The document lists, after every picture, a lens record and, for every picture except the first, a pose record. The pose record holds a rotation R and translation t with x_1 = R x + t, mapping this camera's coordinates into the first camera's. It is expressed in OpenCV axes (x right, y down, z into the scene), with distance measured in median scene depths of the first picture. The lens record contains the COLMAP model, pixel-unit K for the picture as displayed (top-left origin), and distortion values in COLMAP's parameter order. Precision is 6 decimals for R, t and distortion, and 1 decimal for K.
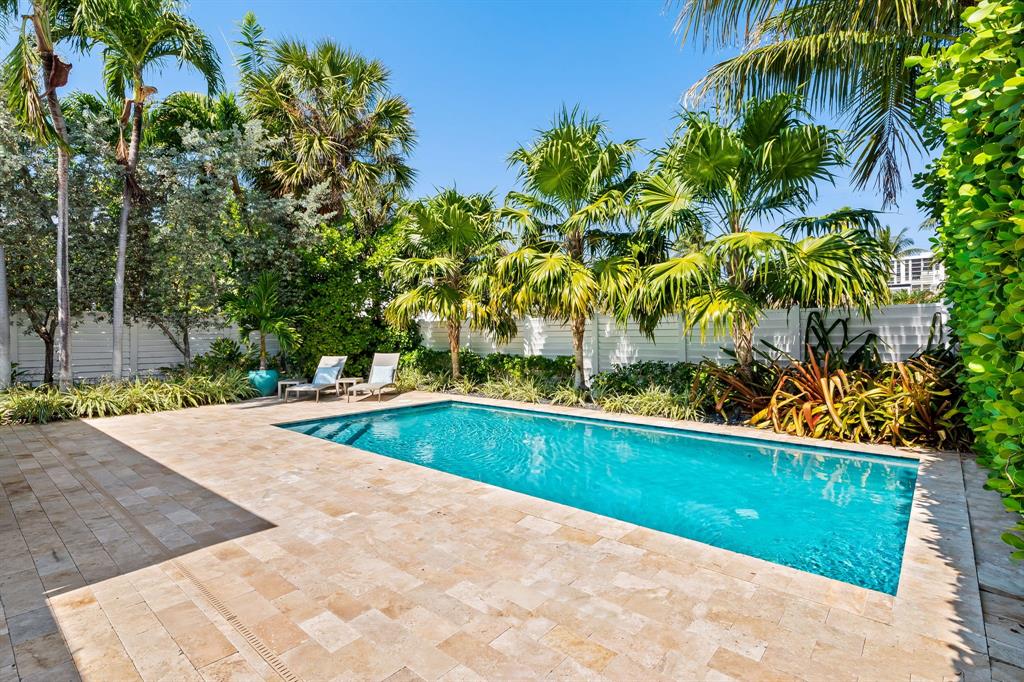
lens RADIAL K [[484.1, 0, 514.7], [0, 484.1, 338.7], [0, 0, 1]] dist [0.013867, -0.001287]
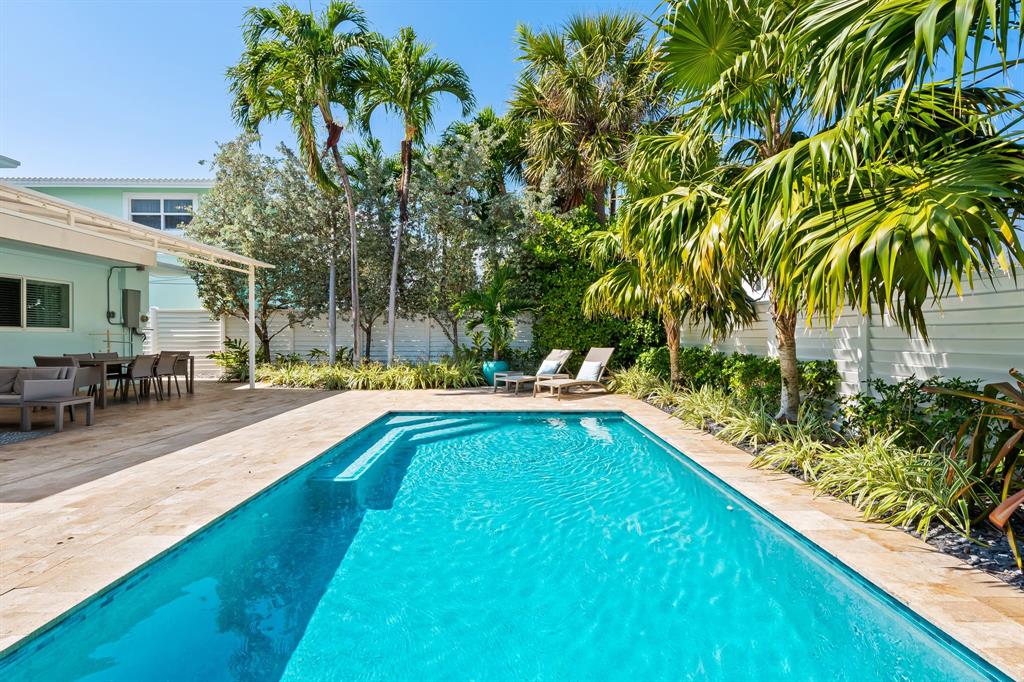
lens RADIAL K [[484.1, 0, 514.7], [0, 484.1, 338.7], [0, 0, 1]] dist [0.013867, -0.001287]
pose [[0.665973, 0.013031, -0.745862, 0.644086], [-0.010436, 0.999912, 0.008151, 0.015971], [0.745903, 0.002355, 0.666051, 0.717448]]
